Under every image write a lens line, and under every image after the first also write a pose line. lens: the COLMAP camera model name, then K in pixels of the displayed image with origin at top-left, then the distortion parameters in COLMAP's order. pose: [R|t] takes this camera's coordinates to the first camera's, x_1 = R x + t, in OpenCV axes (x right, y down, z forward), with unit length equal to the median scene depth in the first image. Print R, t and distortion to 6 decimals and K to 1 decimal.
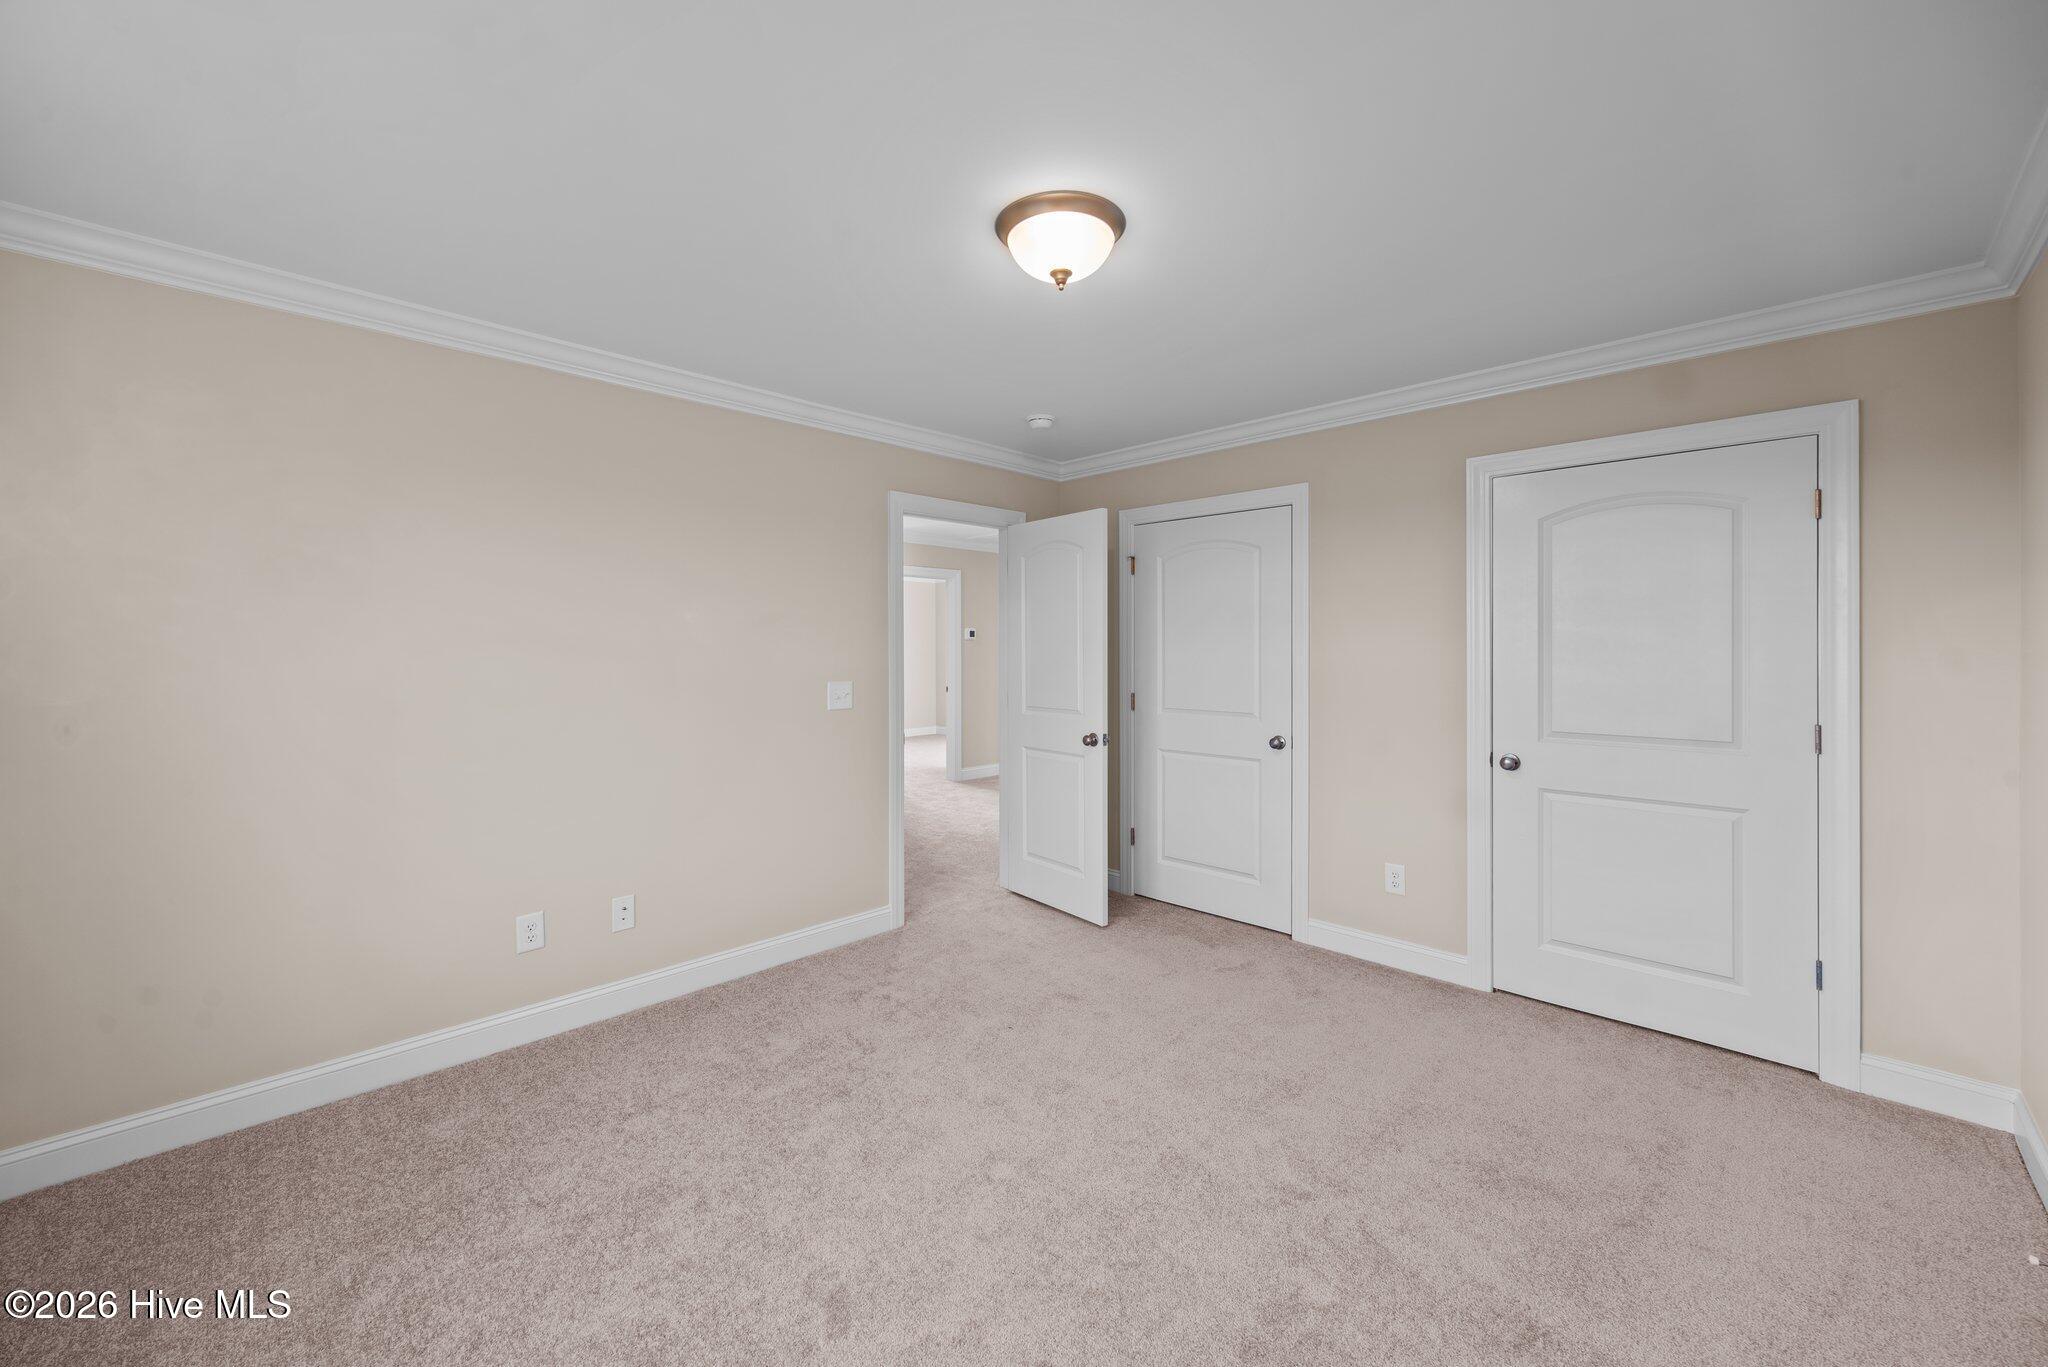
lens RADIAL K [[739.3, 0, 1026.1], [0, 739.3, 629.5], [0, 0, 1]] dist [-0.000243, -0.000310]
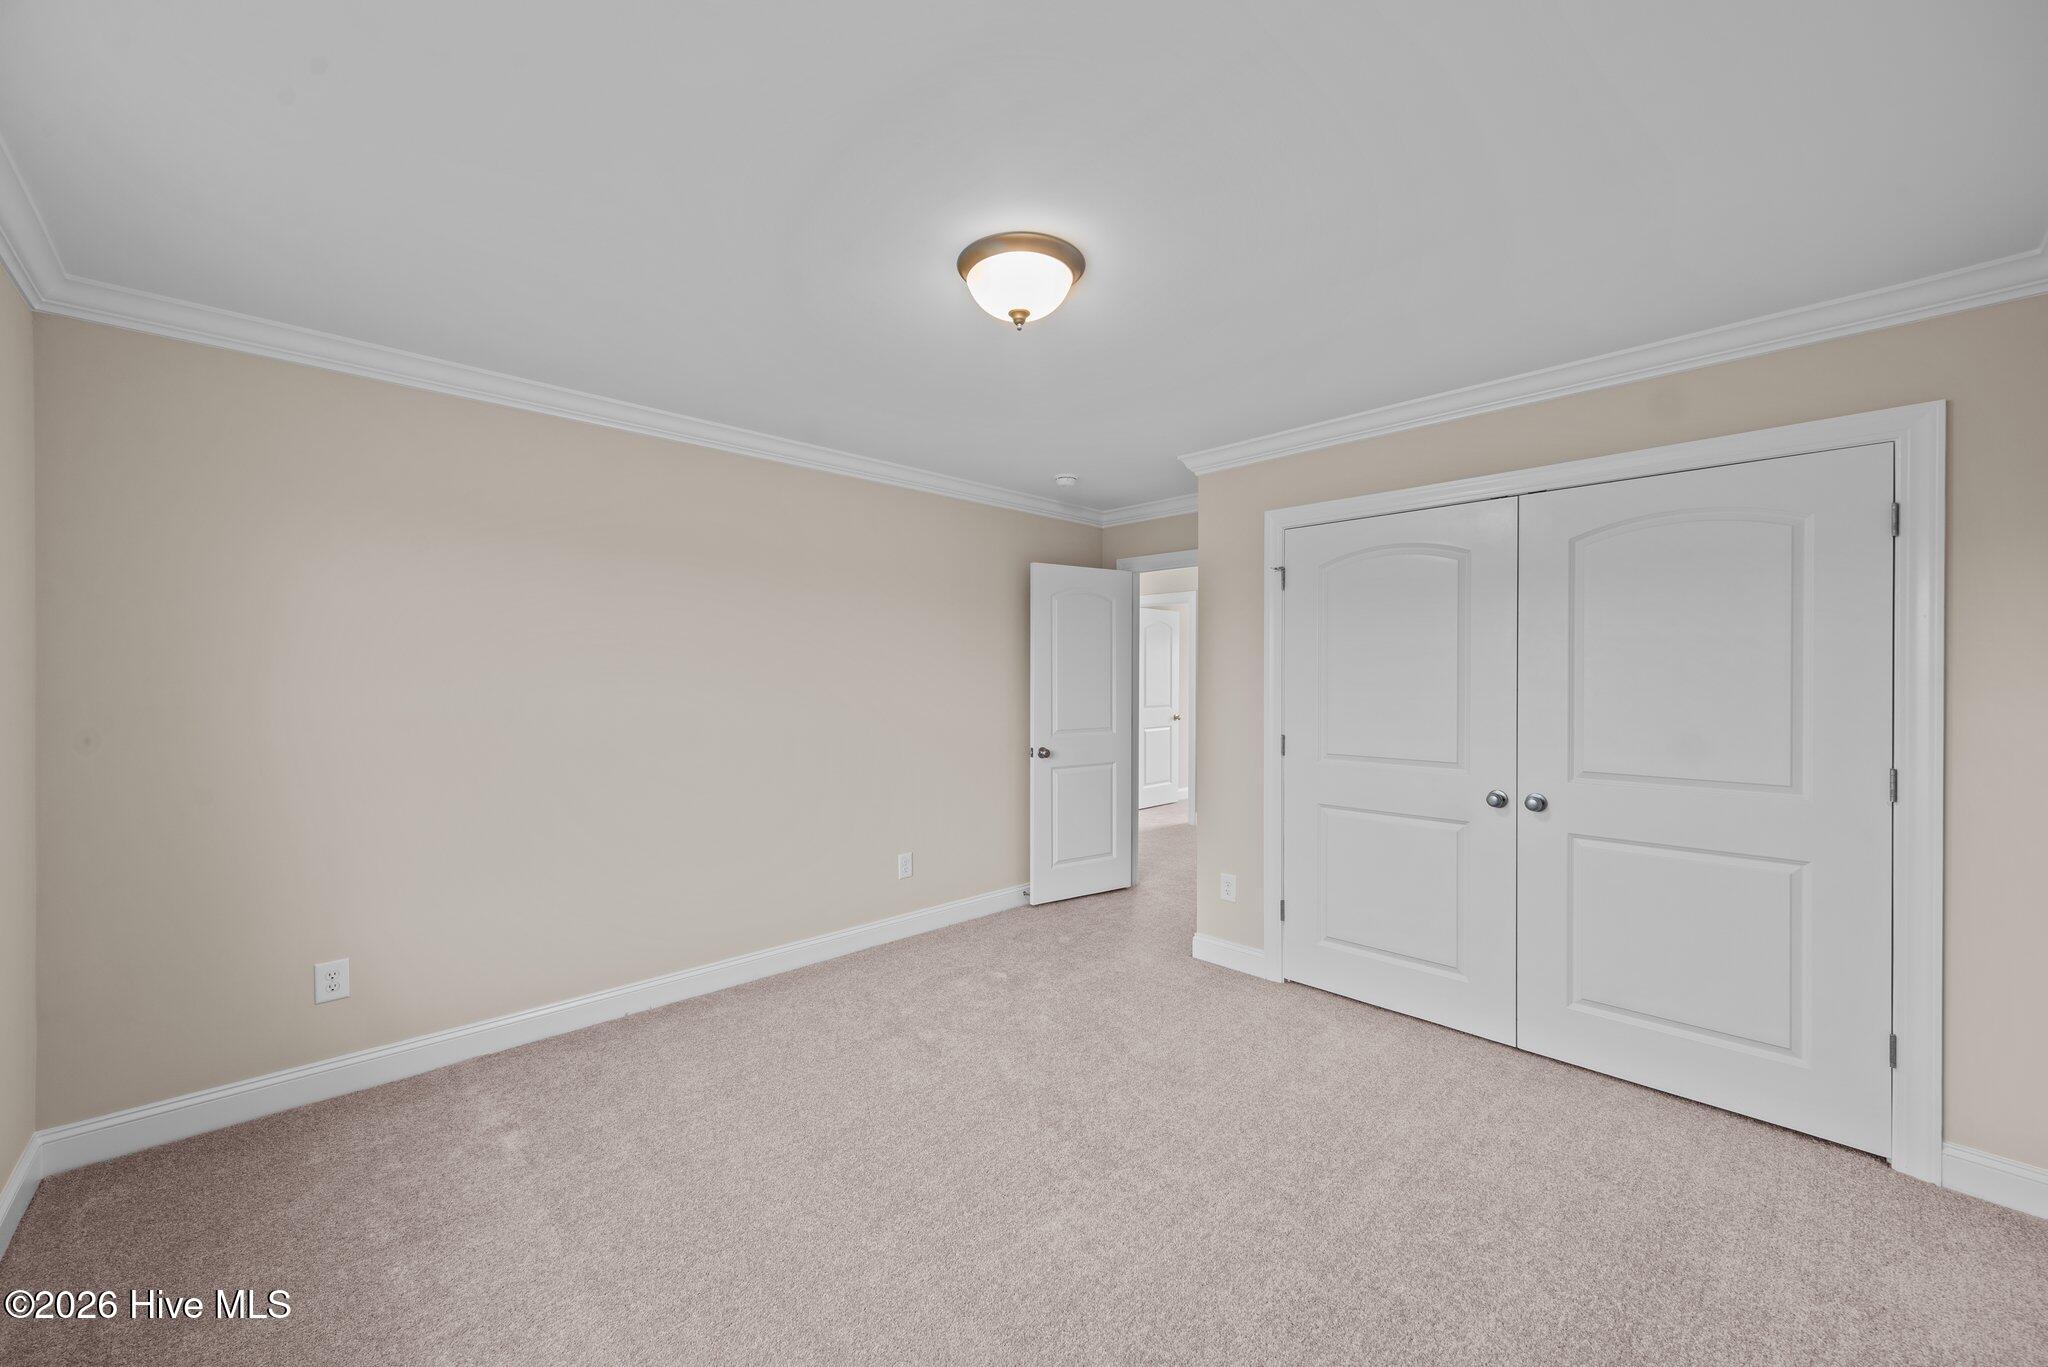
lens RADIAL K [[877.0, 0, 1031.9], [0, 877.0, 660.1], [0, 0, 1]] dist [-0.010885, 0.000981]
pose [[0.990389, 0.002509, -0.138289, 0.195472], [-0.001756, 0.999983, 0.005564, -0.005111], [0.138301, -0.005268, 0.990376, -0.172531]]
